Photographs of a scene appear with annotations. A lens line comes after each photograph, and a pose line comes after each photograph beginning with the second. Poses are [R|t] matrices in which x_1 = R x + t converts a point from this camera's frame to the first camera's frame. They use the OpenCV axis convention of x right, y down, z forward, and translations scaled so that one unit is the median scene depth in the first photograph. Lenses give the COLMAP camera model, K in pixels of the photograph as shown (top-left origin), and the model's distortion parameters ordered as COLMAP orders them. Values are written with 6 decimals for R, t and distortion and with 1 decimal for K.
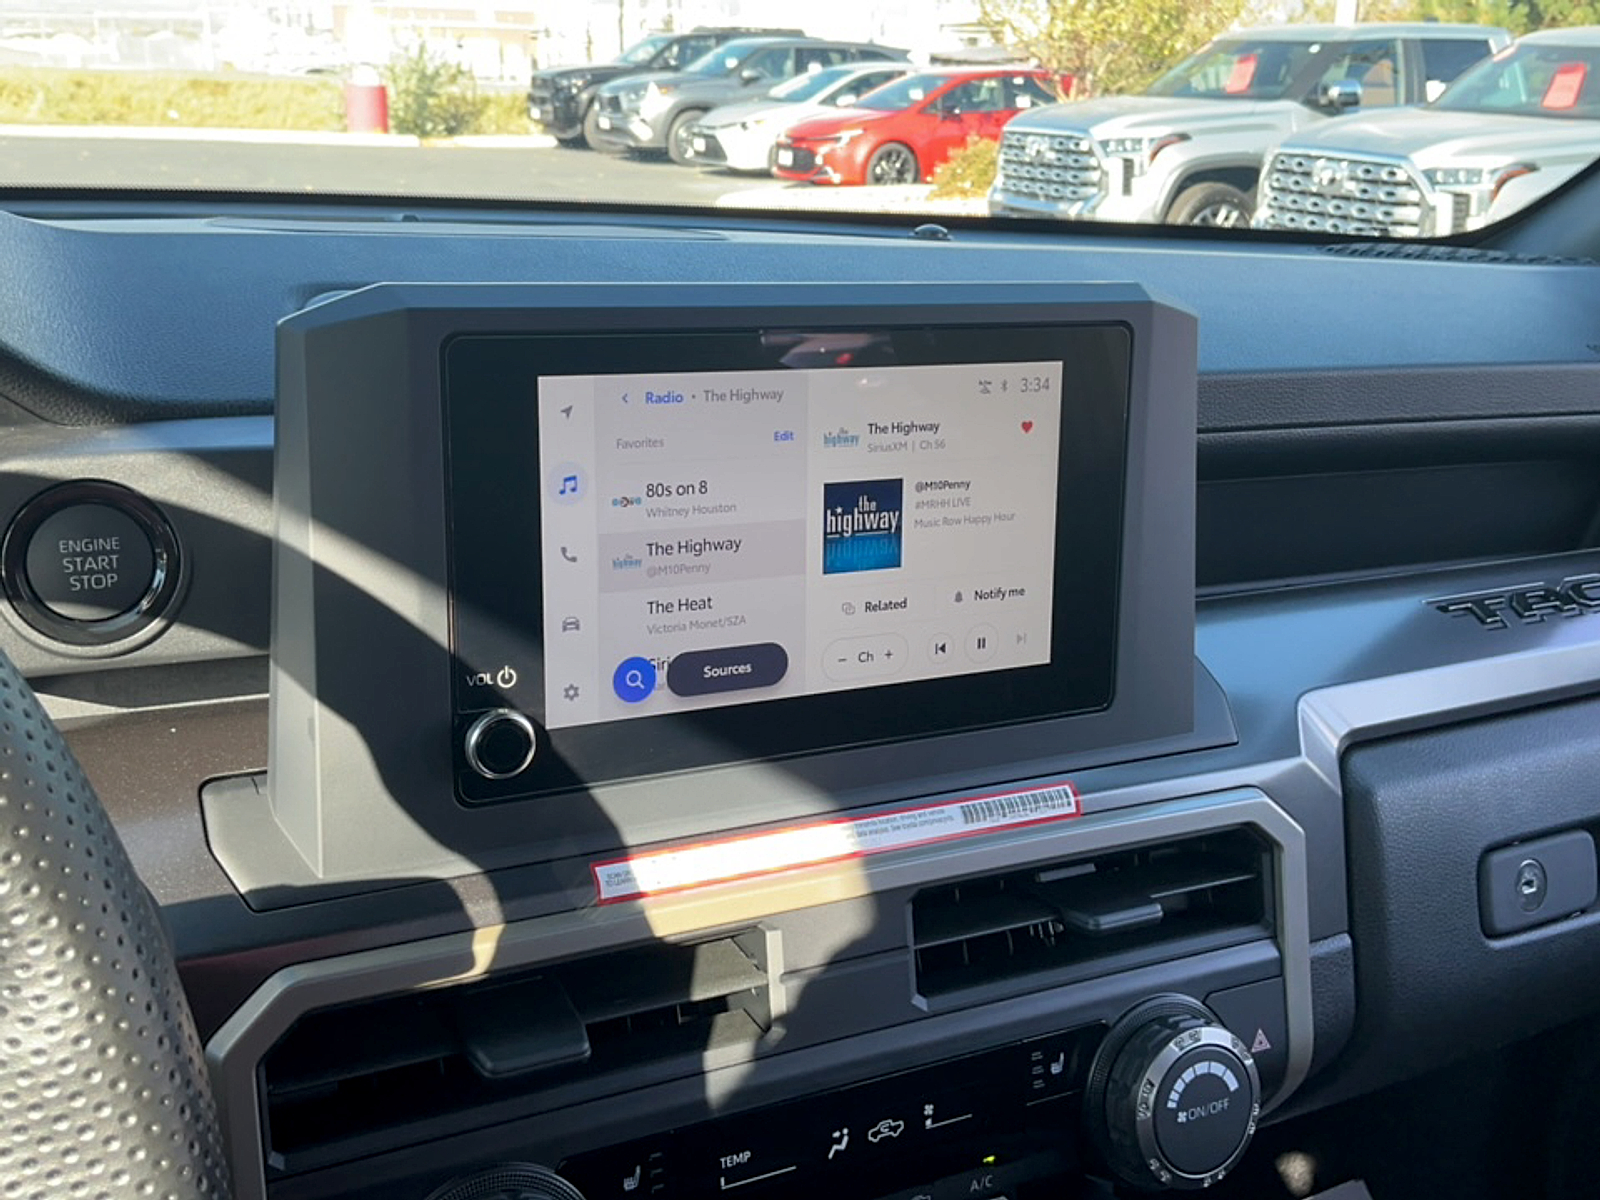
lens RADIAL K [[1697.1, 0, 800.0], [0, 1697.1, 600.0], [0, 0, 1]] dist [0.161688, -0.391696]
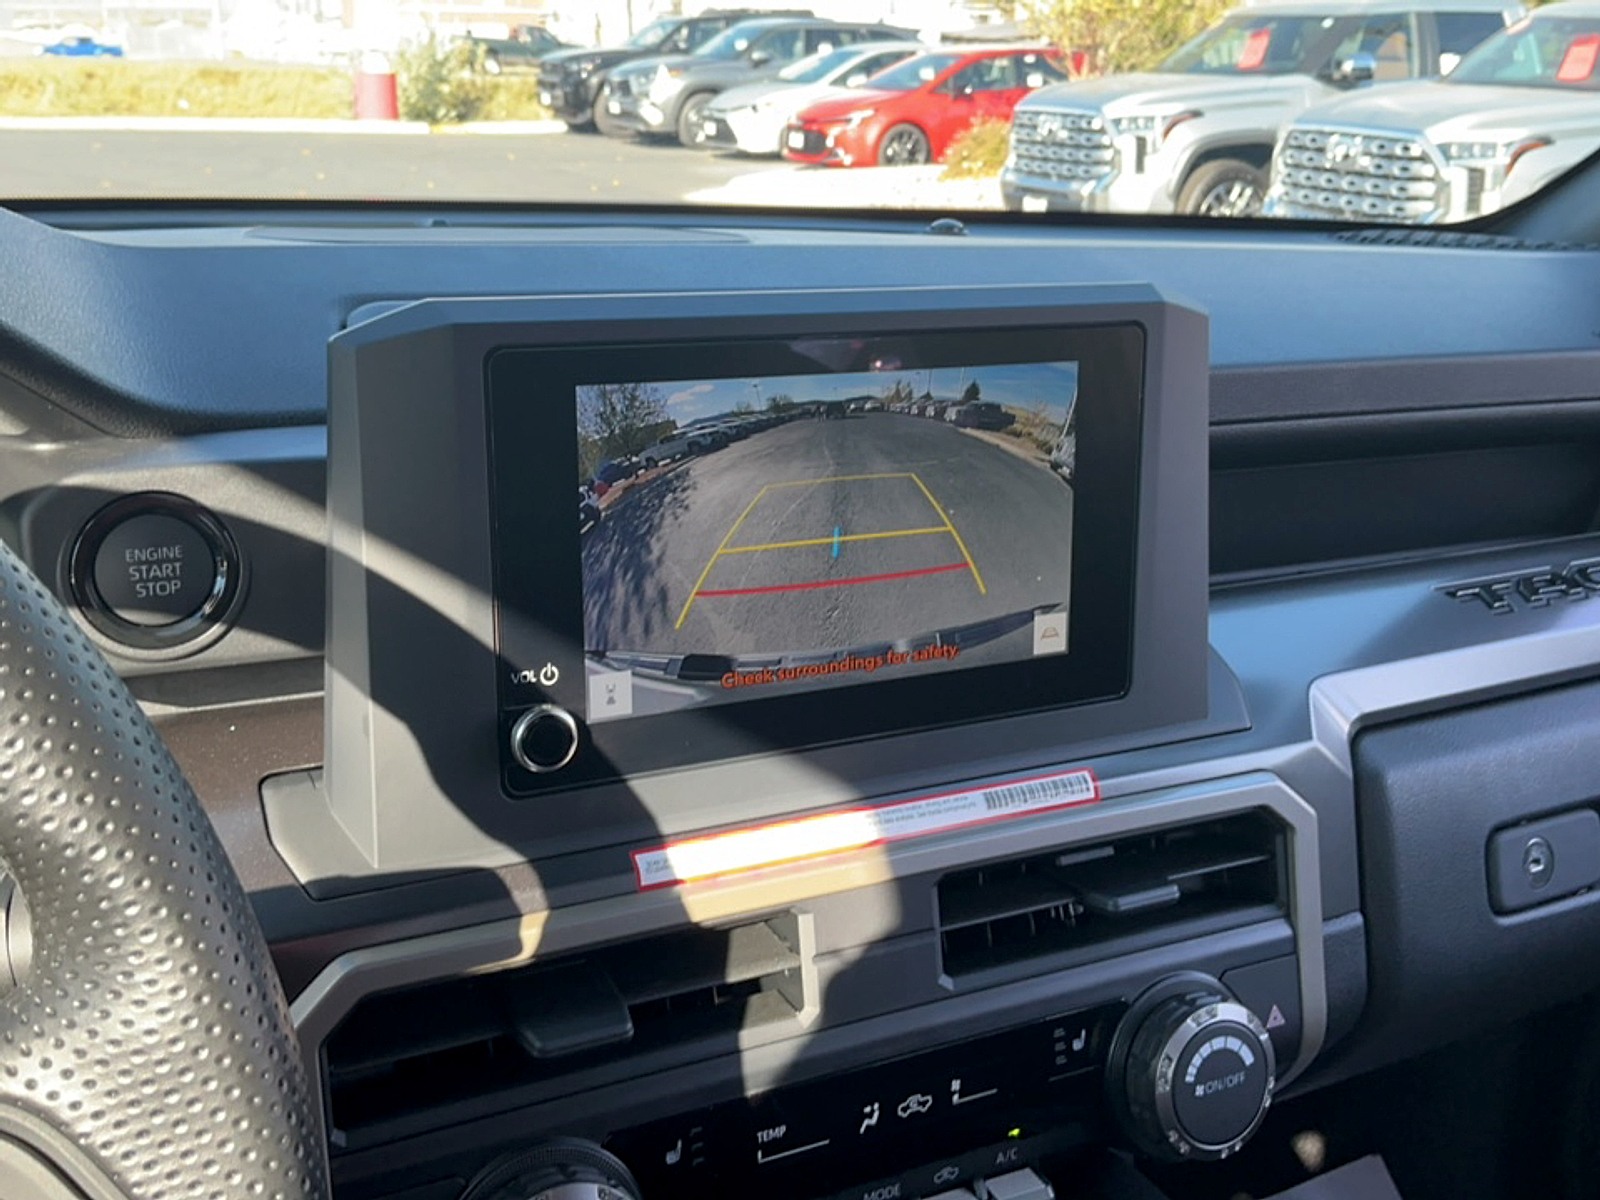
lens RADIAL K [[1727.1, 0, 812.2], [0, 1727.1, 589.5], [0, 0, 1]] dist [0.155301, -0.382493]
pose [[0.999953, -0.009662, 0.000592, -0.009218], [0.009658, 0.999937, 0.005751, -0.009578], [-0.000647, -0.005745, 0.999983, -0.052067]]
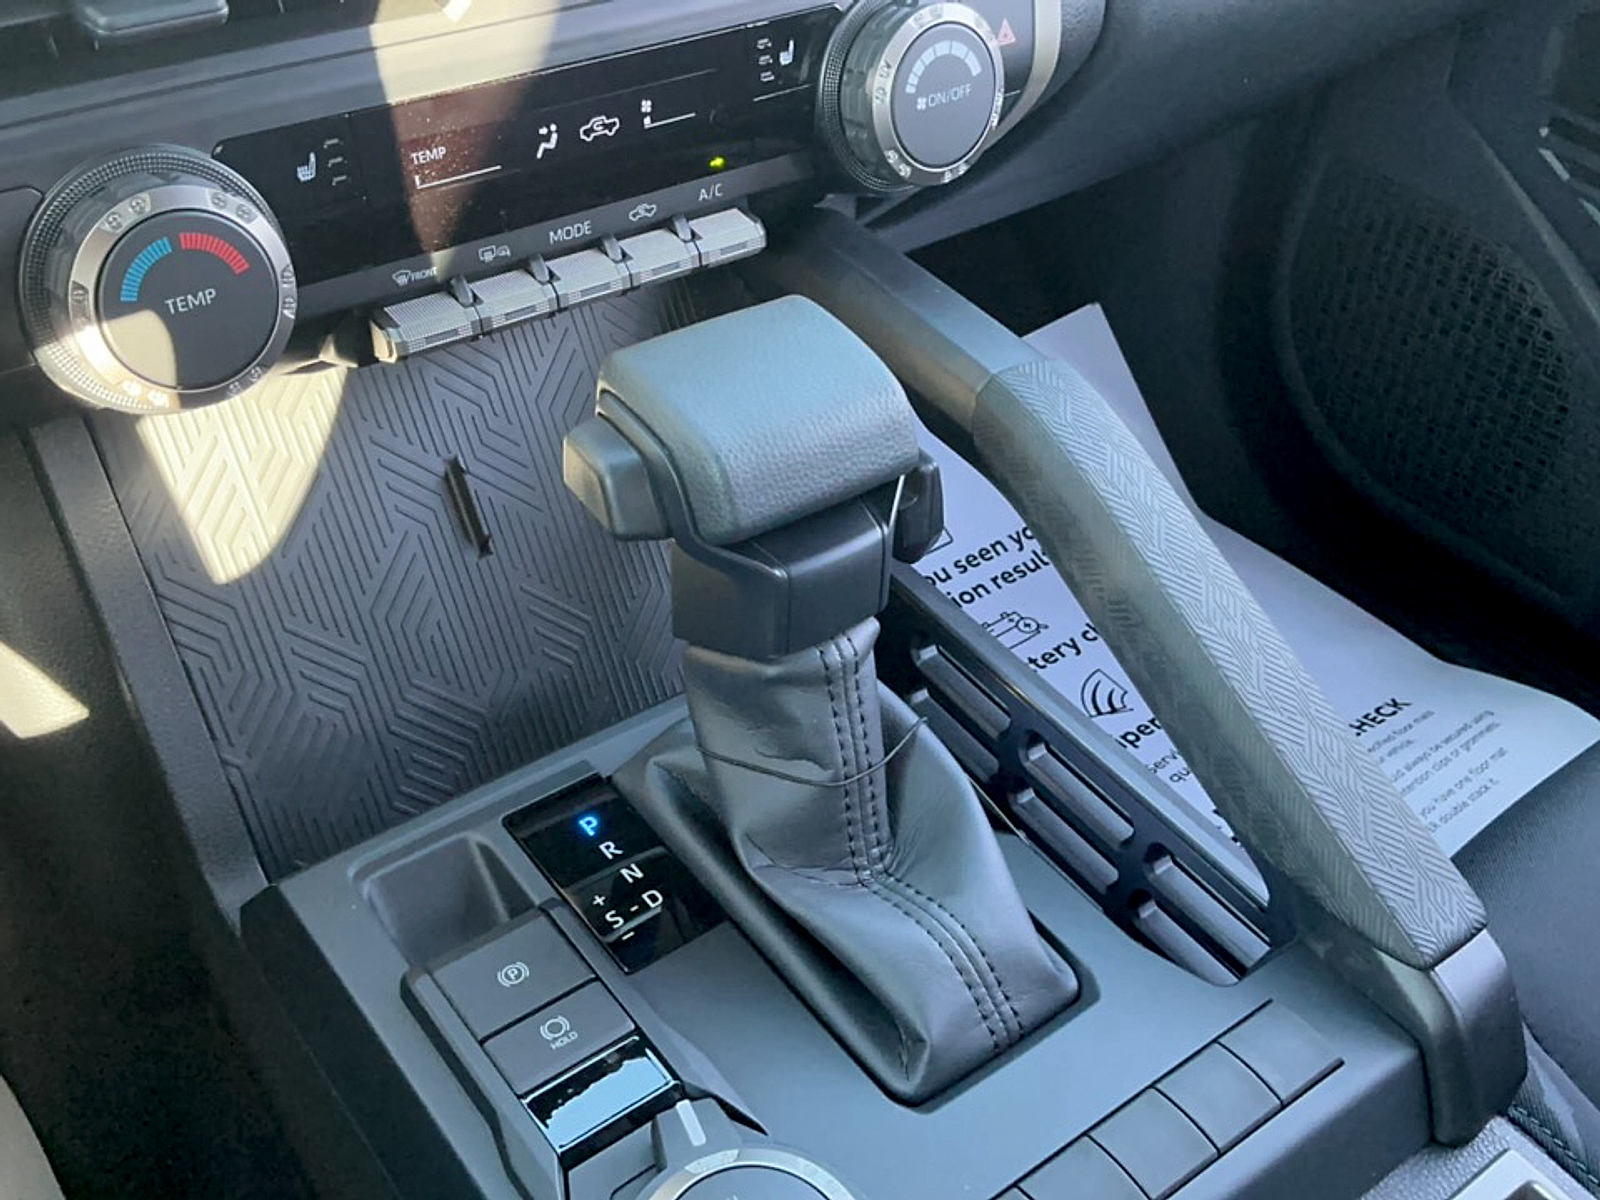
lens RADIAL K [[1697.1, 0, 800.0], [0, 1697.1, 600.0], [0, 0, 1]] dist [0.161688, -0.391696]
pose [[0.987907, -0.097230, 0.120775, 0.020072], [0.039937, 0.912234, 0.407718, 0.163212], [-0.149817, -0.397964, 0.905085, 0.069572]]
